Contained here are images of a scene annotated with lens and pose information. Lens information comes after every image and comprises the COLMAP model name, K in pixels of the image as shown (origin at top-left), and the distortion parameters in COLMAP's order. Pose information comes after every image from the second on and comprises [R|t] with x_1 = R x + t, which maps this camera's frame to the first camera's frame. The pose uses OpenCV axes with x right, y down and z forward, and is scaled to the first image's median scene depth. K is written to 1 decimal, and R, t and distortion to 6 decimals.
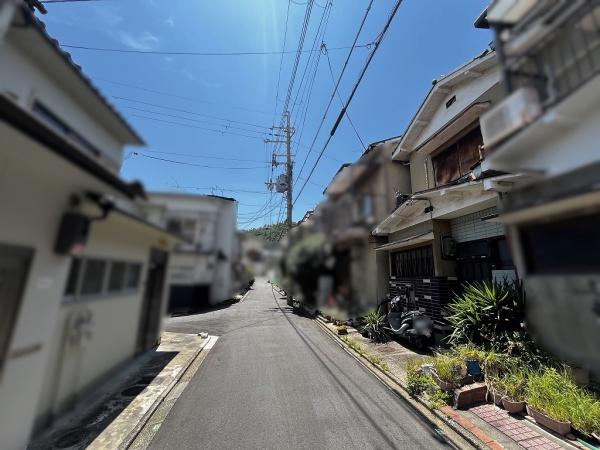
lens RADIAL K [[246.1, 0, 299.7], [0, 246.1, 224.5], [0, 0, 1]] dist [-0.003773, 0.001264]
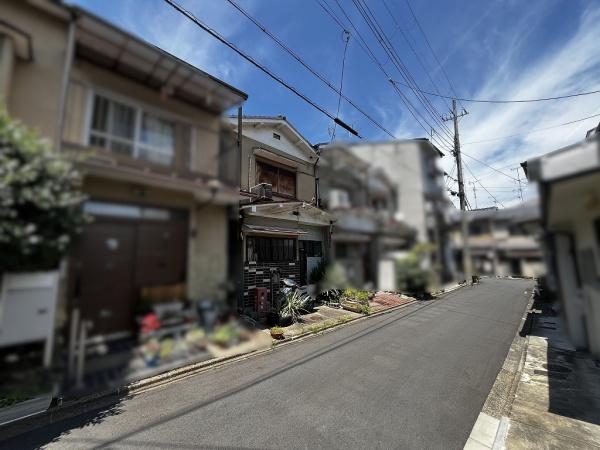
lens RADIAL K [[246.1, 0, 298.7], [0, 246.1, 225.6], [0, 0, 1]] dist [-0.003773, 0.001264]
pose [[-0.589795, 0.096399, 0.801779, -0.681692], [-0.170373, 0.955648, -0.240227, 0.385277], [-0.789376, -0.278286, -0.547213, 1.971970]]
